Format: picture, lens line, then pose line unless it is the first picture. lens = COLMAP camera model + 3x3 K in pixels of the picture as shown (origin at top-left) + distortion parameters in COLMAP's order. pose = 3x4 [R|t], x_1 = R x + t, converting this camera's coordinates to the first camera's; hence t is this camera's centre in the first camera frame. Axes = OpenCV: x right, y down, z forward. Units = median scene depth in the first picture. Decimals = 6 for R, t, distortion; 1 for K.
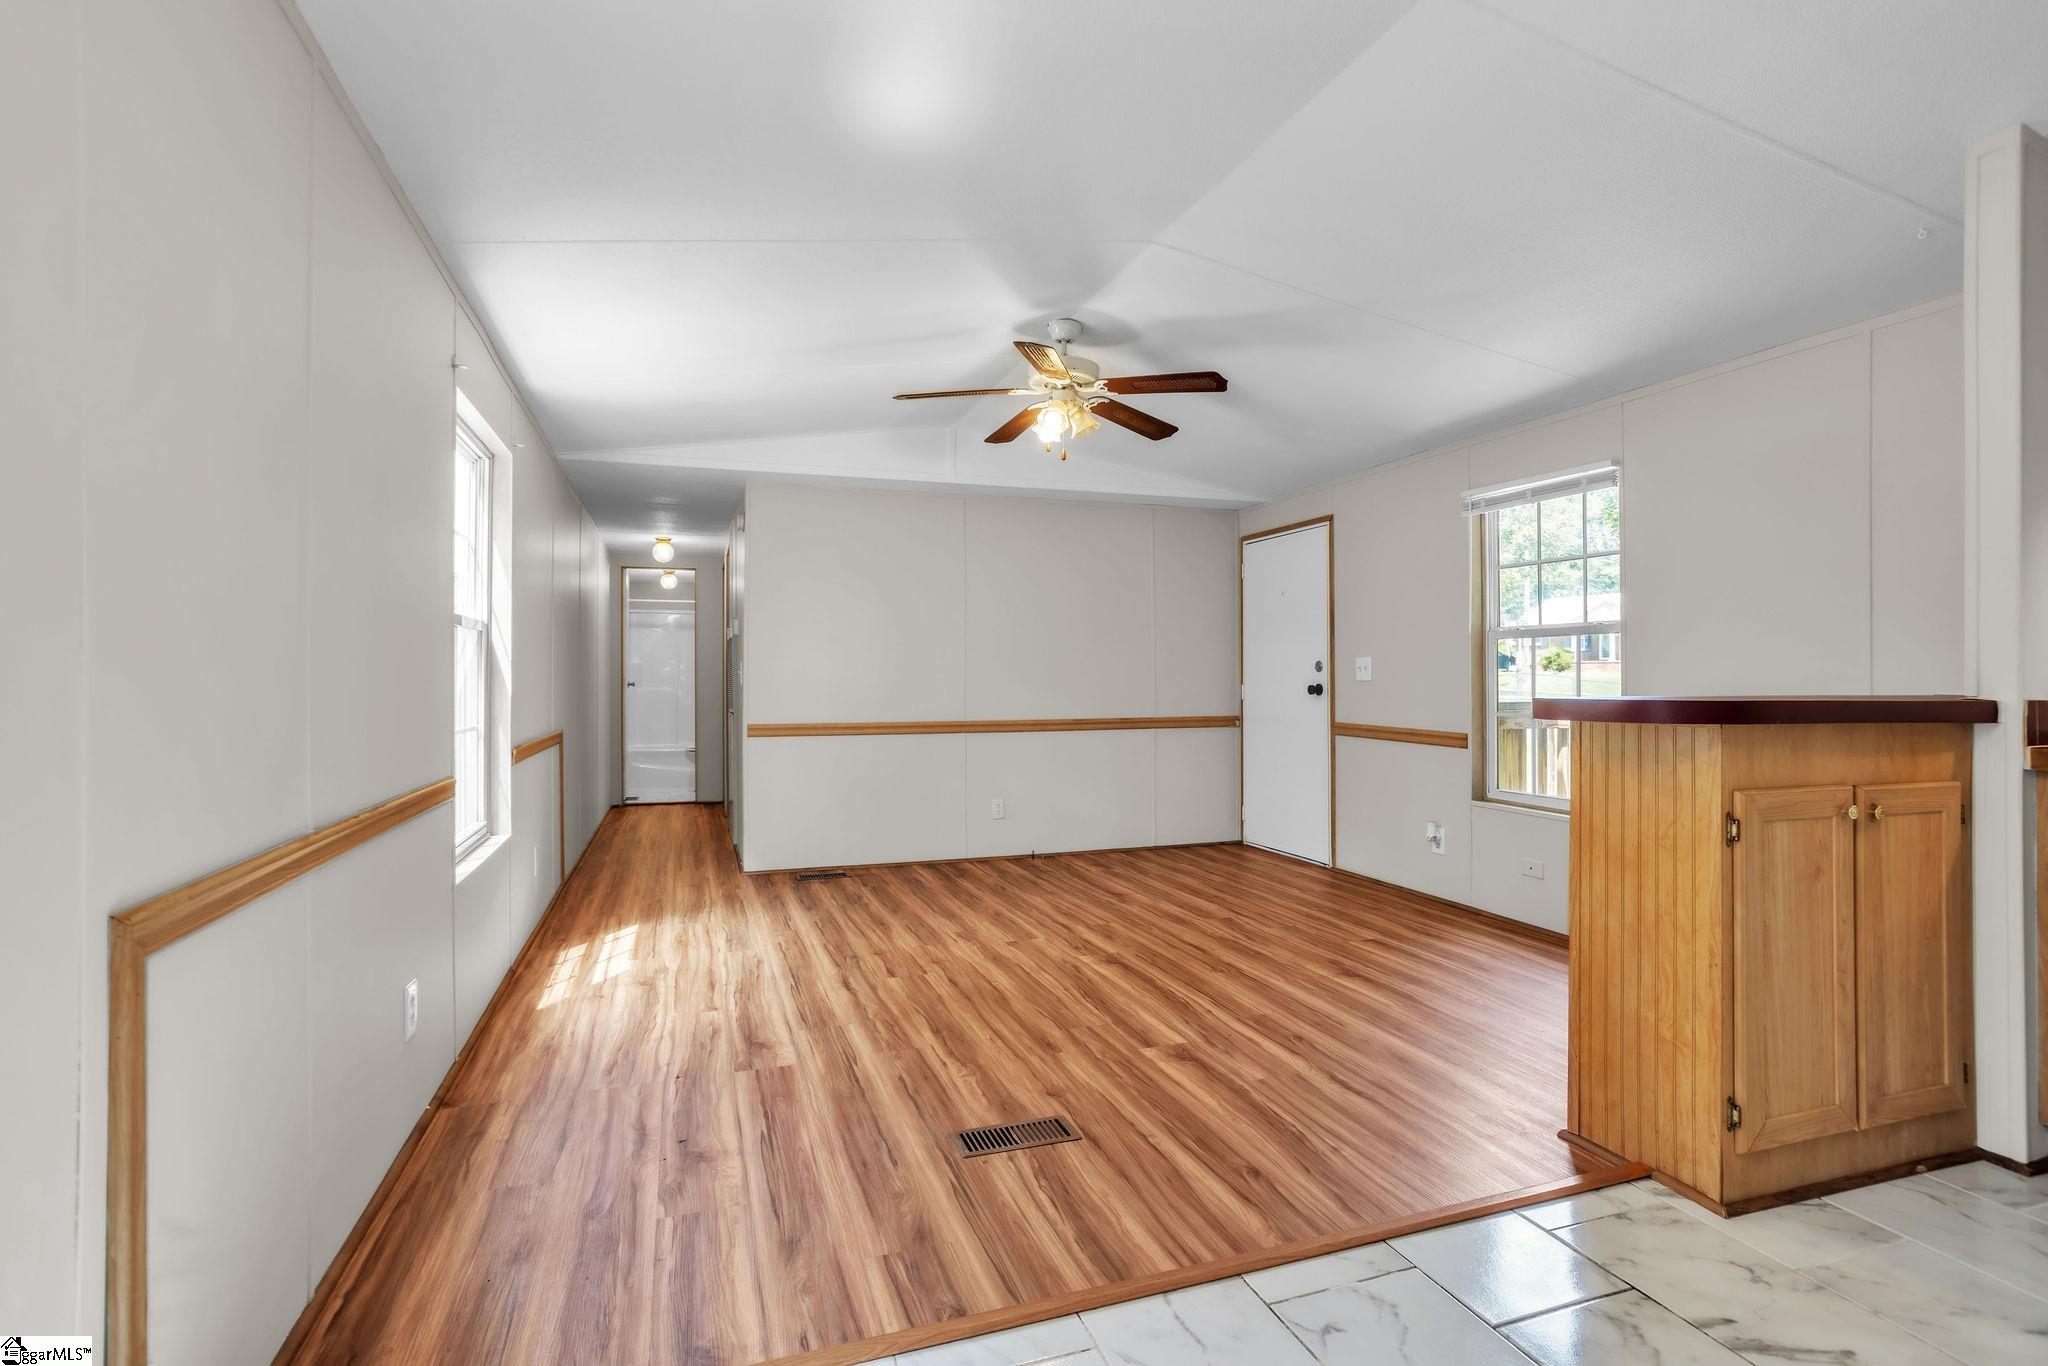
lens RADIAL K [[1003.6, 0, 1030.6], [0, 1003.6, 674.0], [0, 0, 1]] dist [-0.045904, 0.036484]
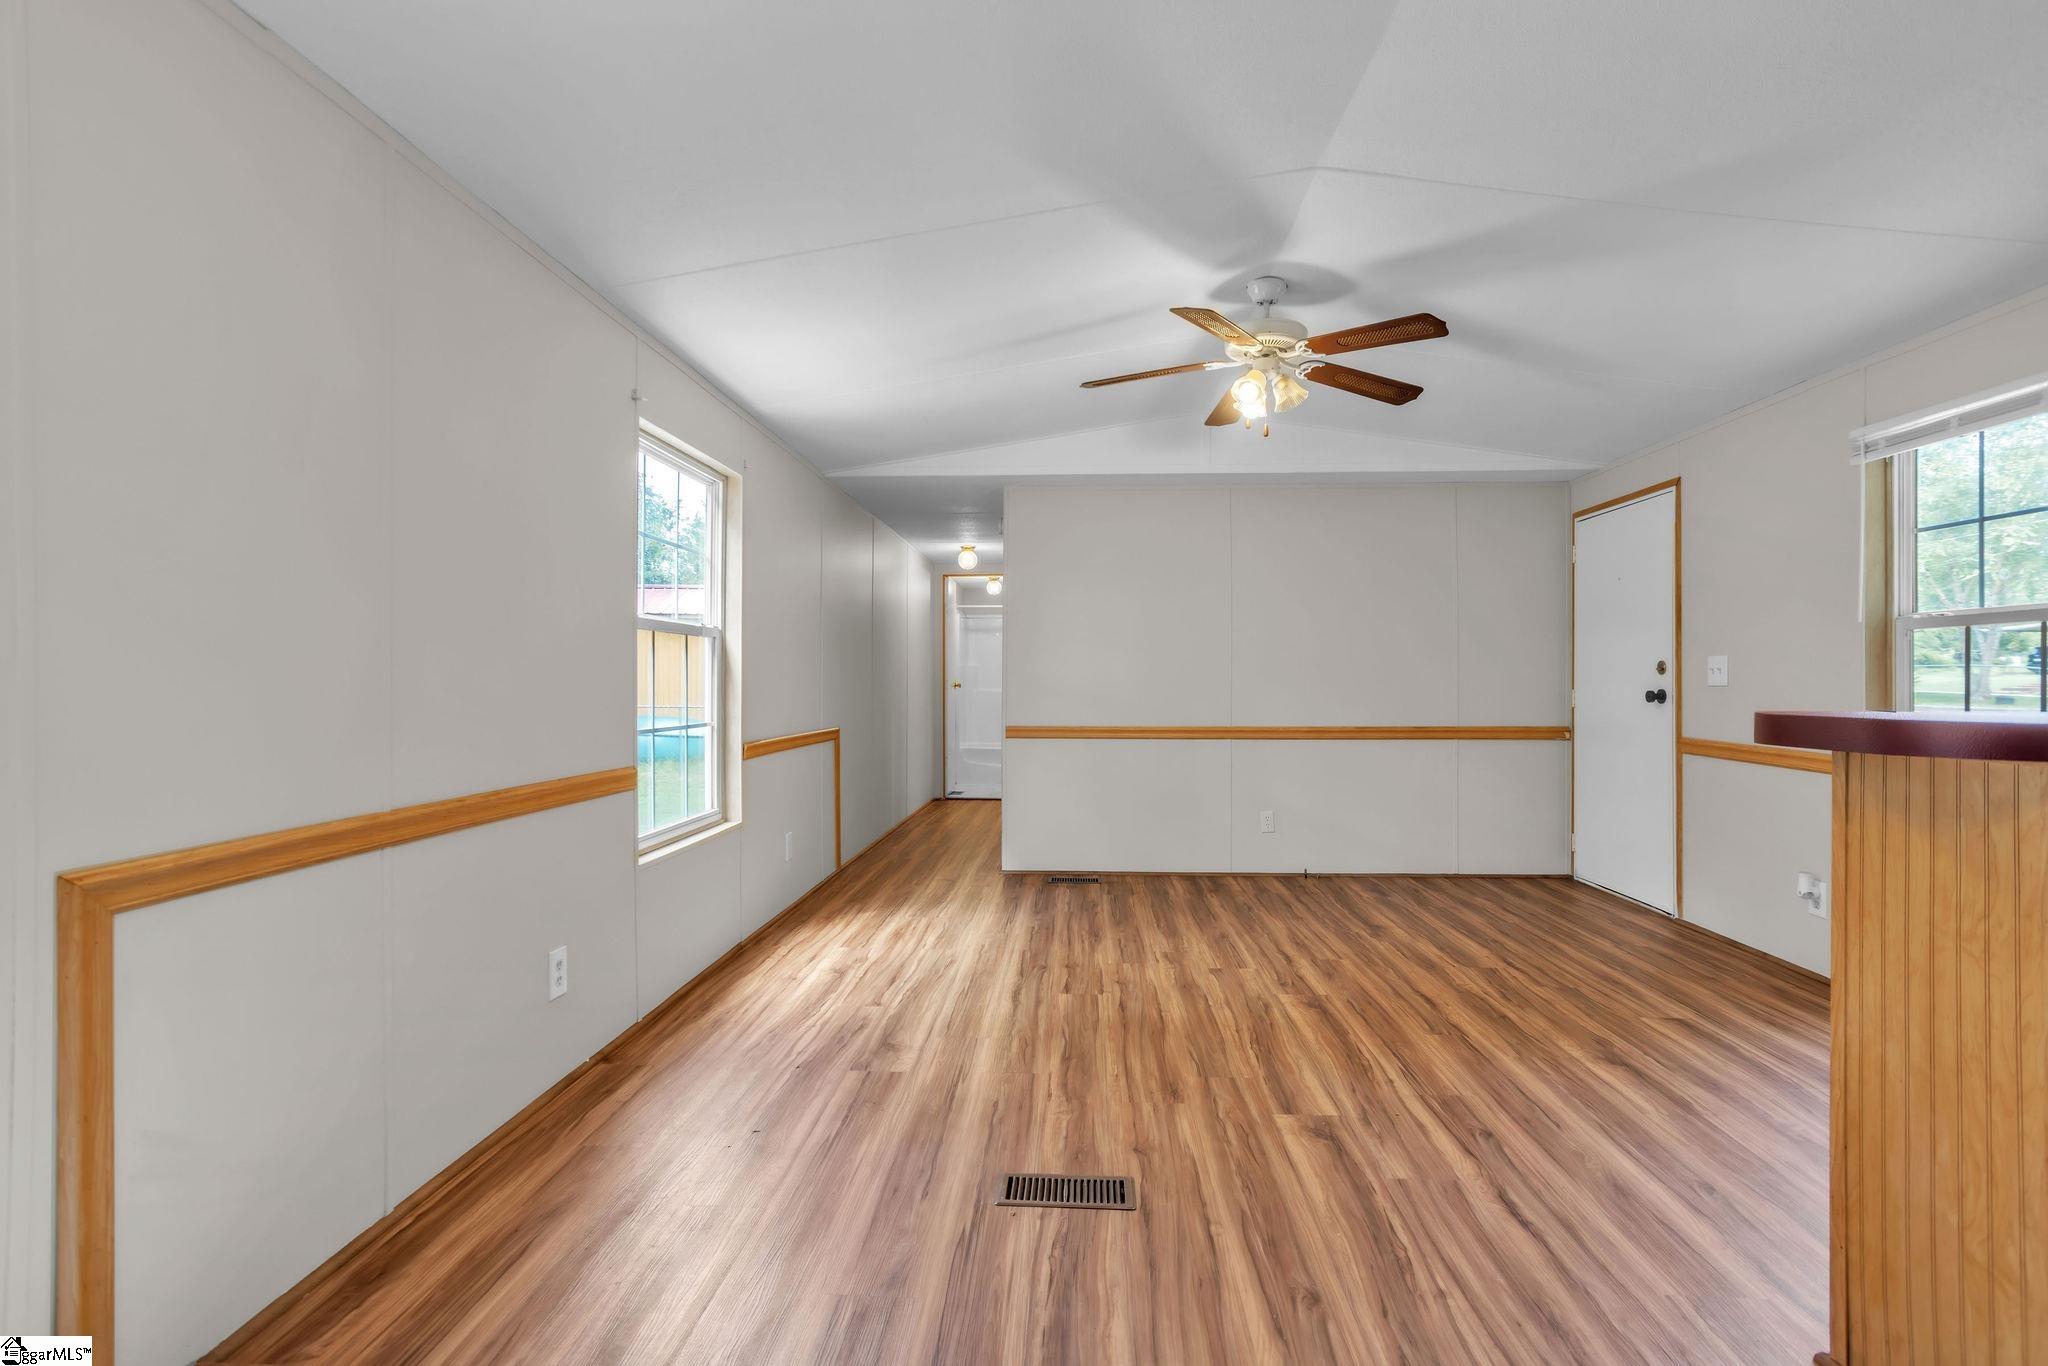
lens RADIAL K [[998.6, 0, 1024.0], [0, 998.6, 683.0], [0, 0, 1]] dist [-0.039452, 0.033847]
pose [[0.922291, 0.004054, -0.386474, 0.189965], [-0.001267, 0.999971, 0.007465, -0.000672], [0.386494, -0.006395, 0.922270, 0.106453]]
